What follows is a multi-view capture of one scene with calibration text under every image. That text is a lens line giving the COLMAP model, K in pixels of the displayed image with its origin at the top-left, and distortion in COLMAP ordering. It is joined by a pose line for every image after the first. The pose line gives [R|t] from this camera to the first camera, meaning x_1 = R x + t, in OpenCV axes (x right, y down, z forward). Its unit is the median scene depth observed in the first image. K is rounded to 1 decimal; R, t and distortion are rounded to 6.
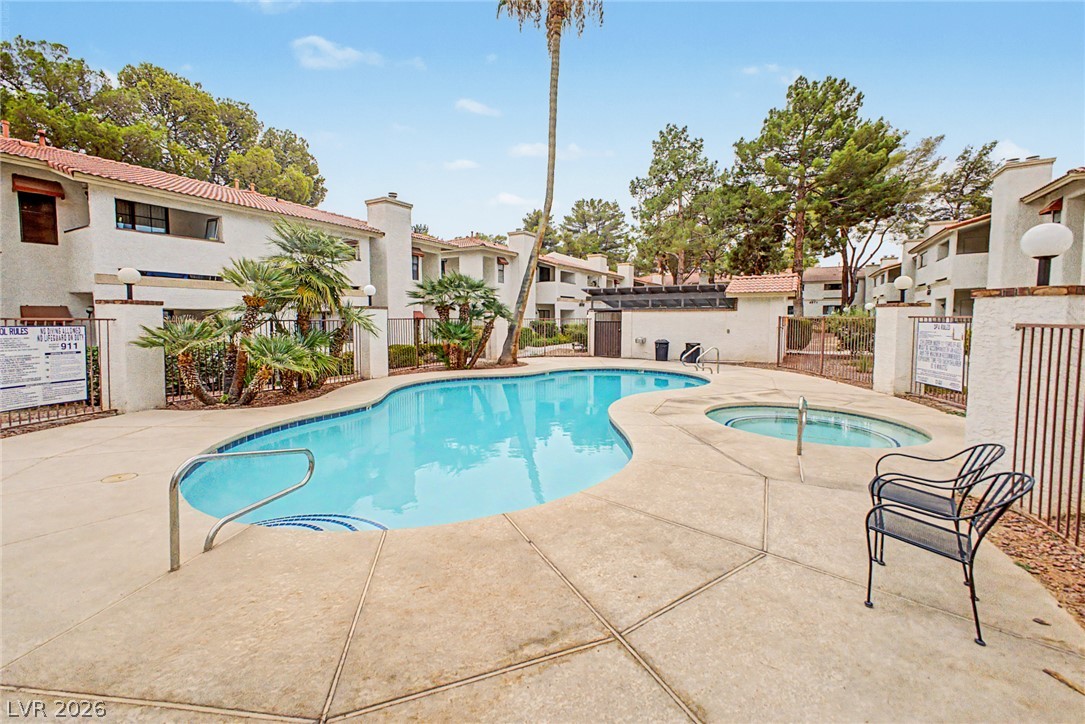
lens RADIAL K [[440.7, 0, 543.3], [0, 440.7, 346.4], [0, 0, 1]] dist [0.020552, -0.008743]
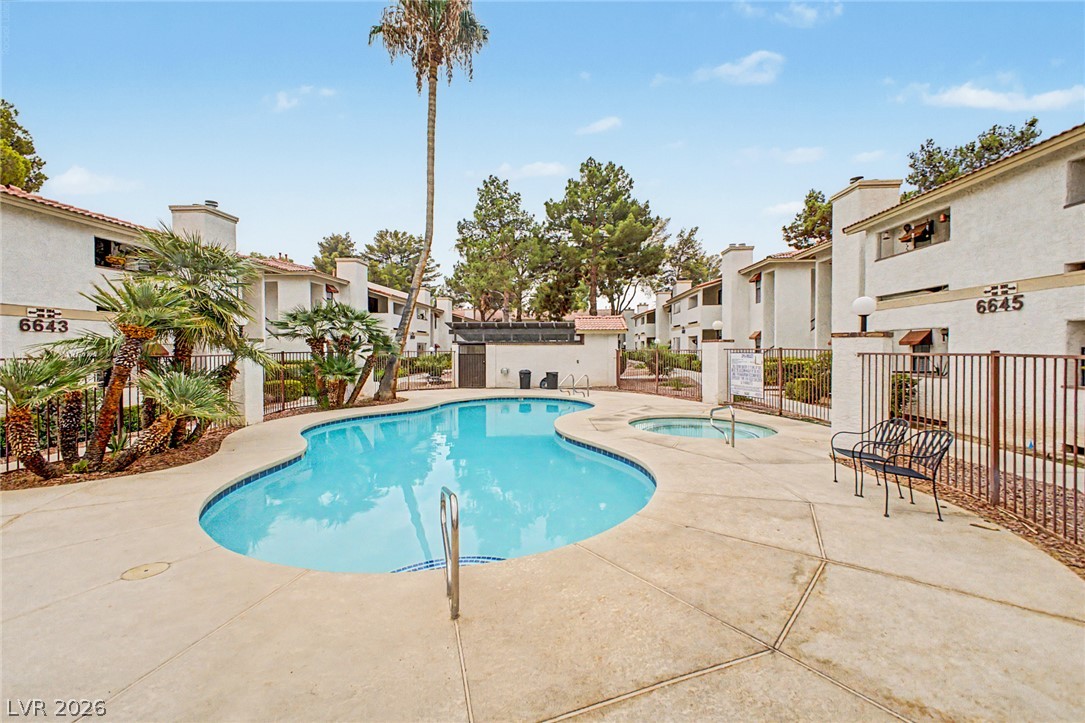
lens RADIAL K [[429.0, 0, 542.5], [0, 429.0, 361.5], [0, 0, 1]] dist [0.029967, -0.011443]
pose [[0.890643, -0.016679, 0.454398, -0.179703], [0.034006, 0.998972, -0.029986, -0.002623], [-0.453431, 0.042159, 0.890294, 0.009860]]
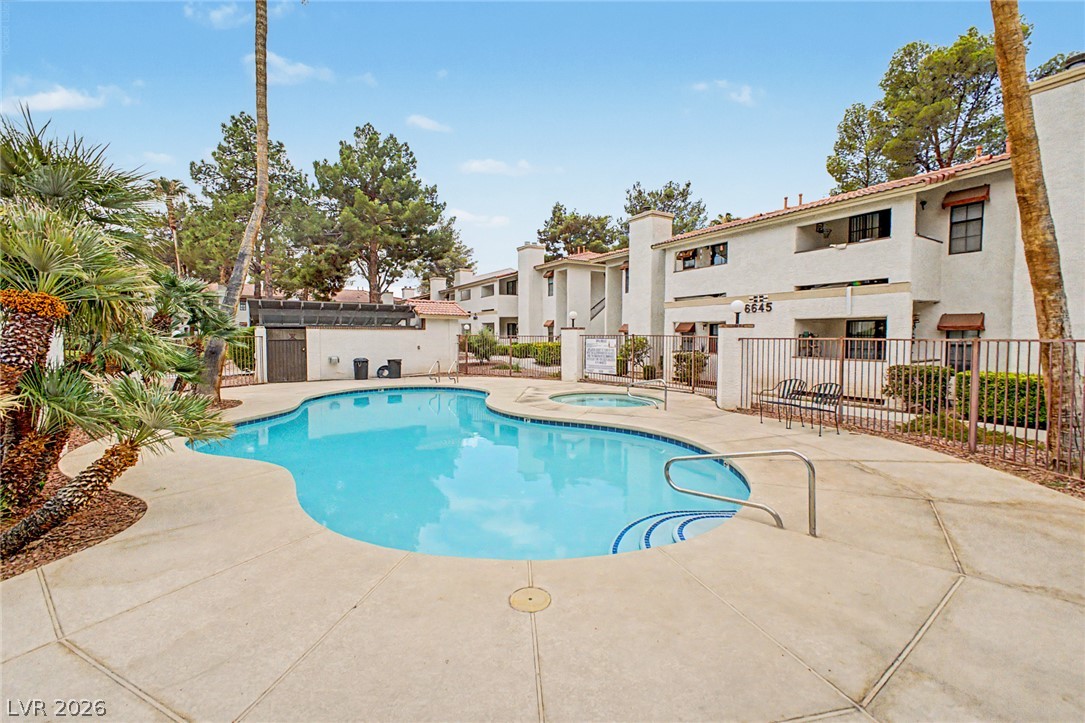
lens RADIAL K [[438.2, 0, 542.7], [0, 438.2, 352.2], [0, 0, 1]] dist [0.009606, -0.000276]
pose [[0.477084, -0.036103, 0.878116, -0.380526], [0.058077, 0.998267, 0.009489, -0.013801], [-0.876937, 0.046471, 0.478354, 0.173716]]
